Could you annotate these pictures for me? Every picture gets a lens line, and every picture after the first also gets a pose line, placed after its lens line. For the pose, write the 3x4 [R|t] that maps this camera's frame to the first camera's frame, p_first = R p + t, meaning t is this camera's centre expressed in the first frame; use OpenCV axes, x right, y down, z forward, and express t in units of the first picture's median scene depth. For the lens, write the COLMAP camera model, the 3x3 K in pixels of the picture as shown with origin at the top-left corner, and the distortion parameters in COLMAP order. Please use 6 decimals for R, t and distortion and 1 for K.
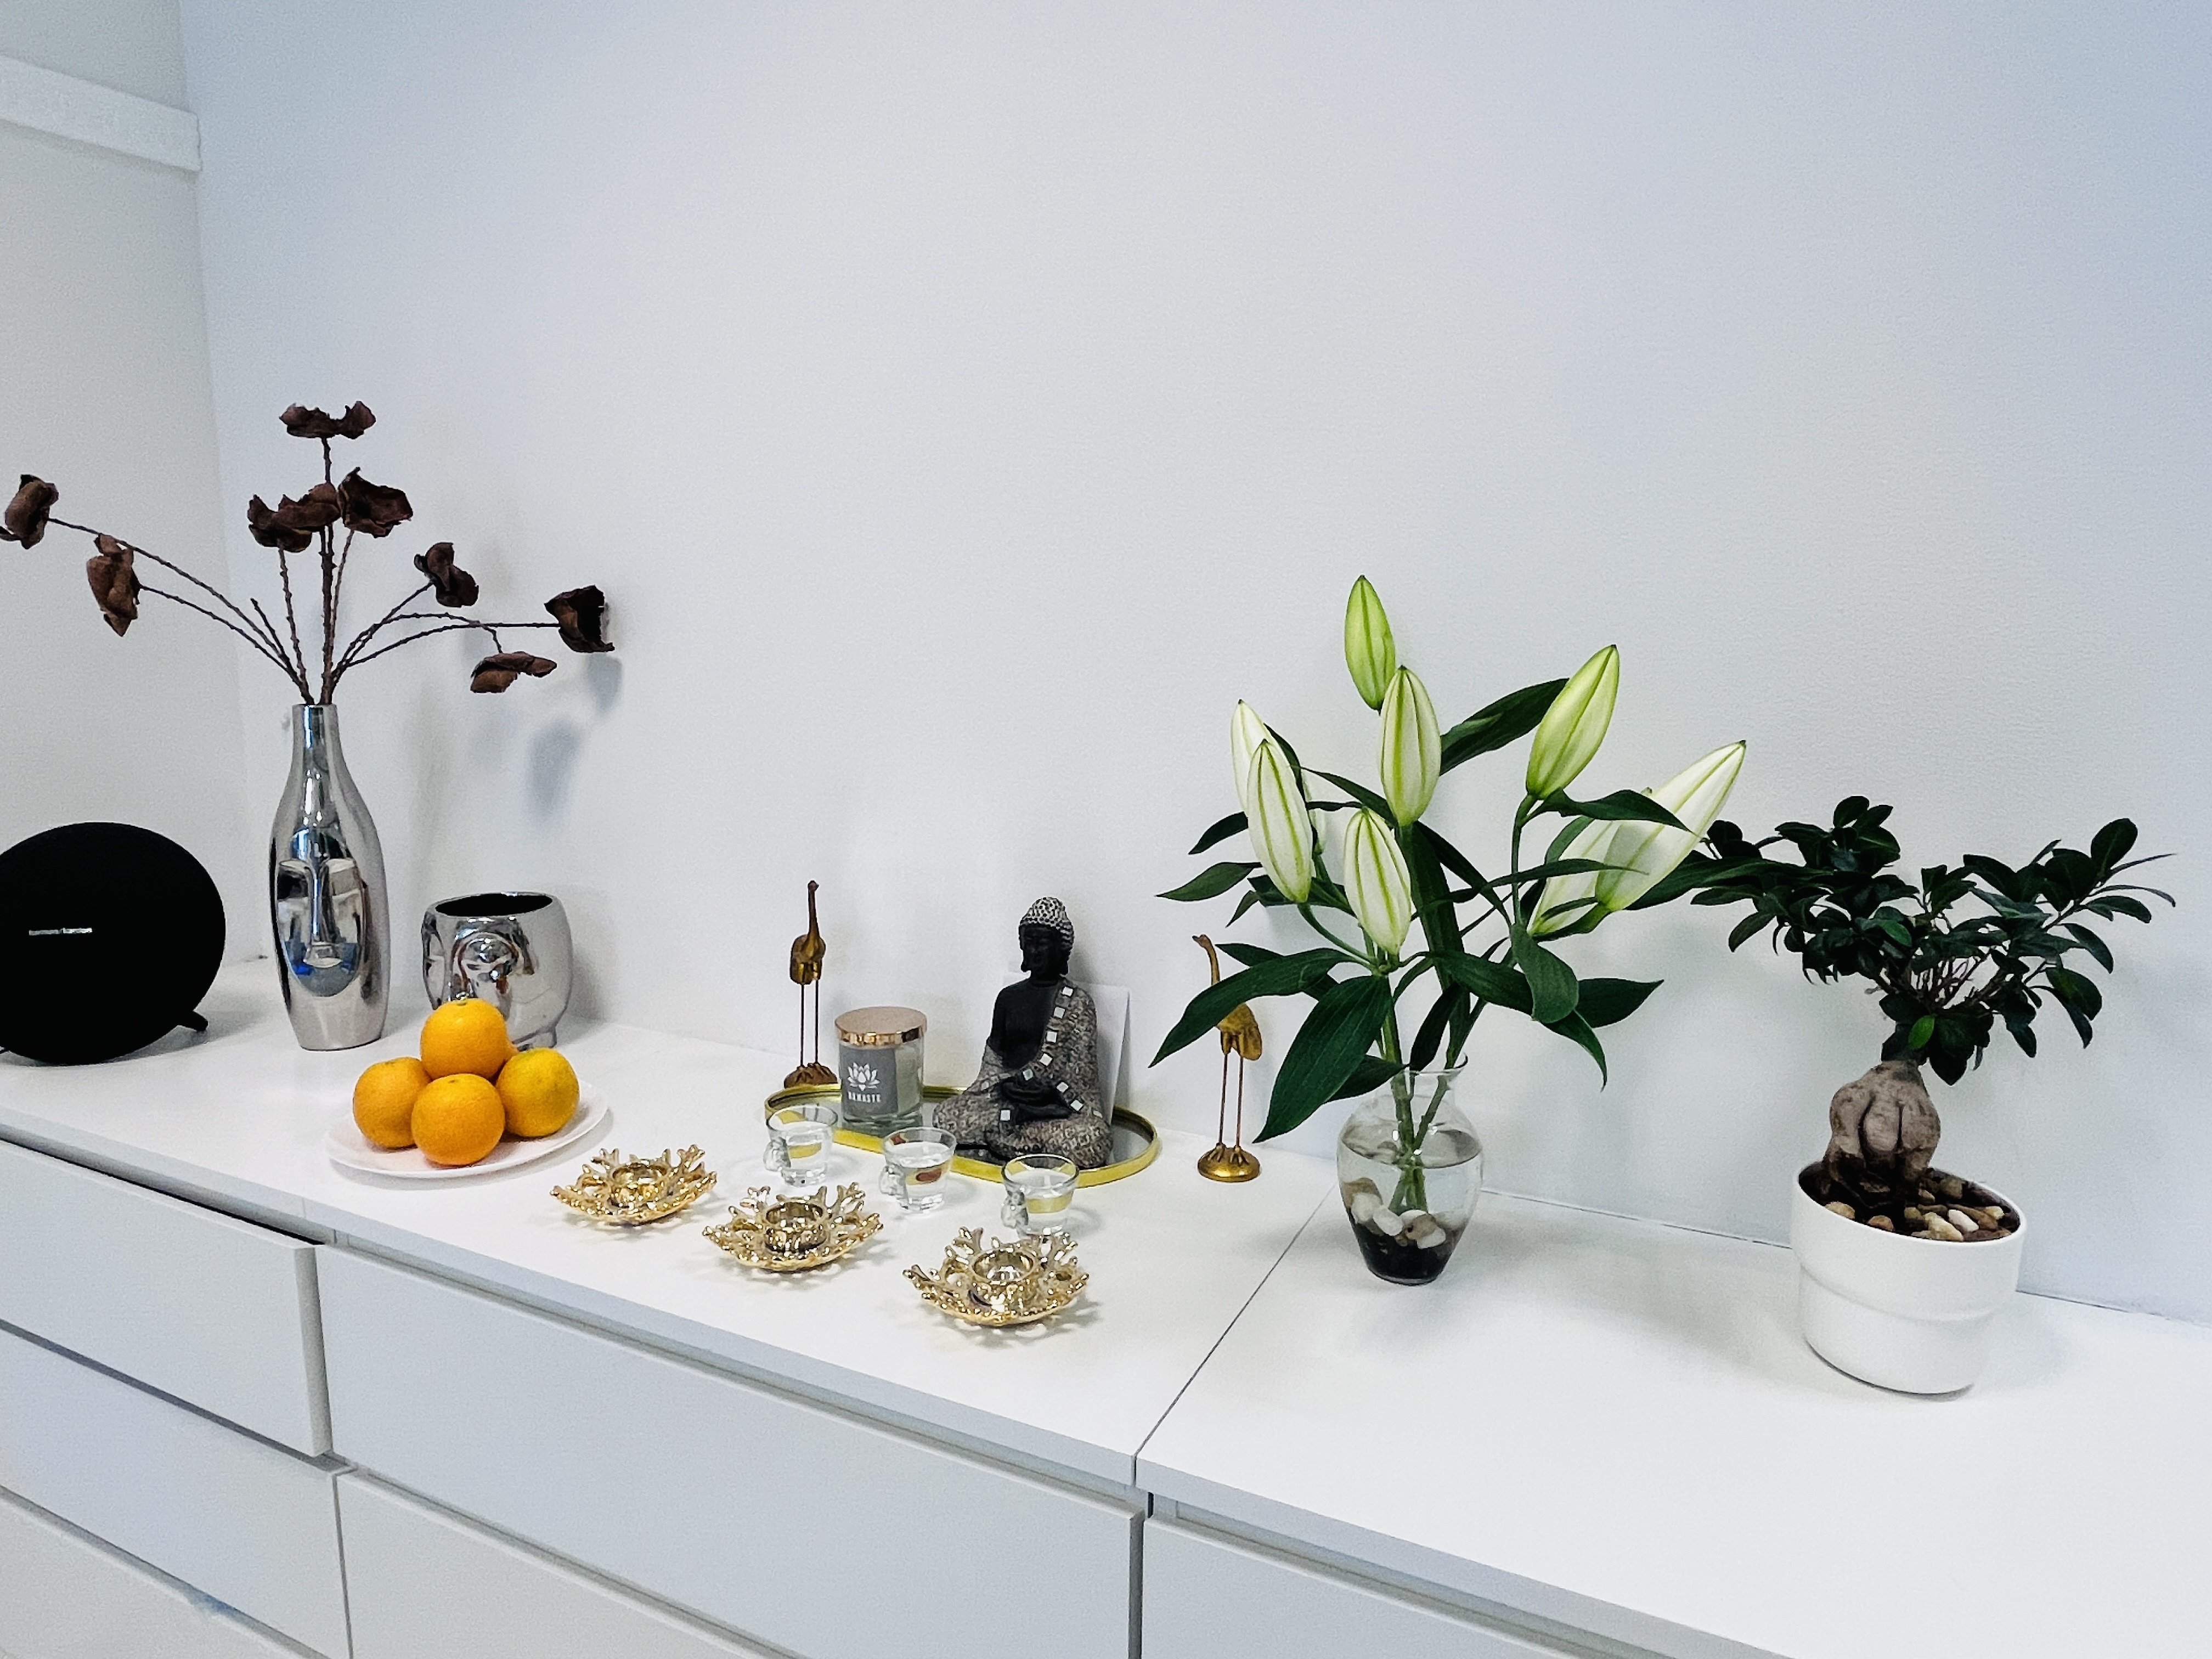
lens RADIAL K [[1341.2, 0, 1098.9], [0, 1341.2, 827.5], [0, 0, 1]] dist [-0.003582, -0.000419]
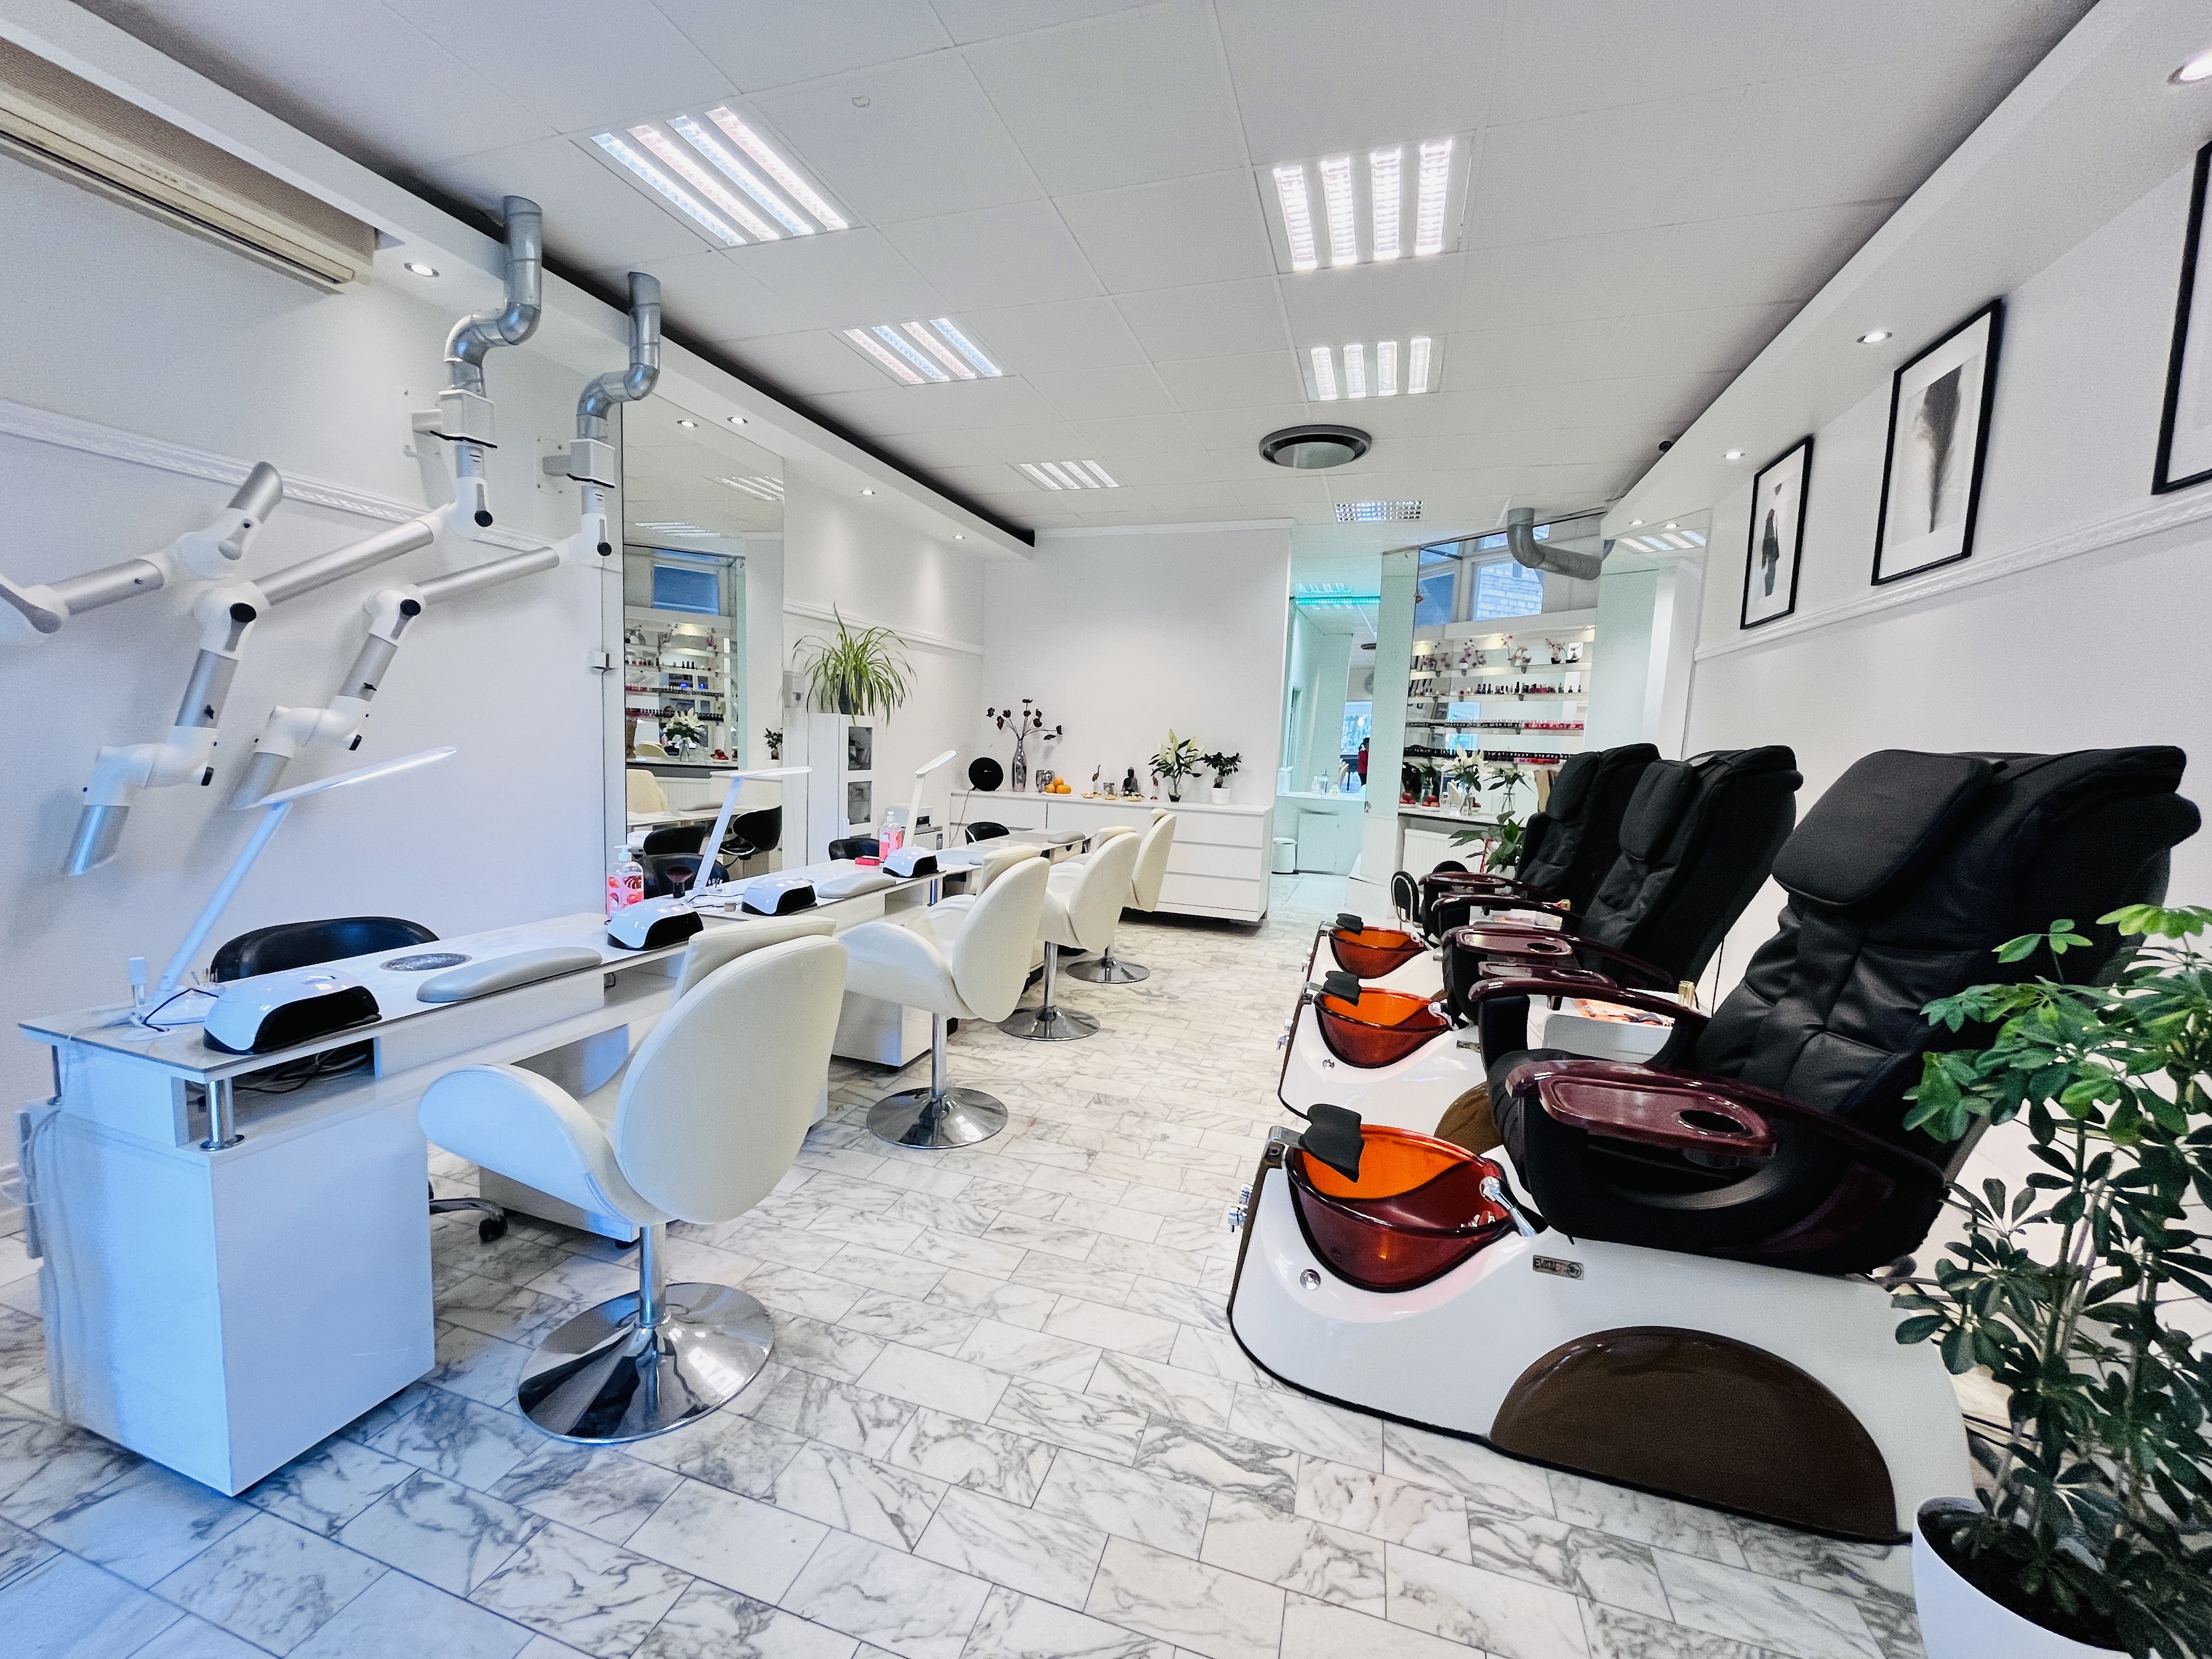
lens RADIAL K [[889.2, 0, 1109.3], [0, 889.2, 826.2], [0, 0, 1]] dist [0.000063, 0.000000]
pose [[0.990033, 0.026621, 0.138299, -0.878832], [-0.015267, 0.996472, -0.082520, 0.834136], [-0.140008, 0.079586, 0.986947, -4.123857]]
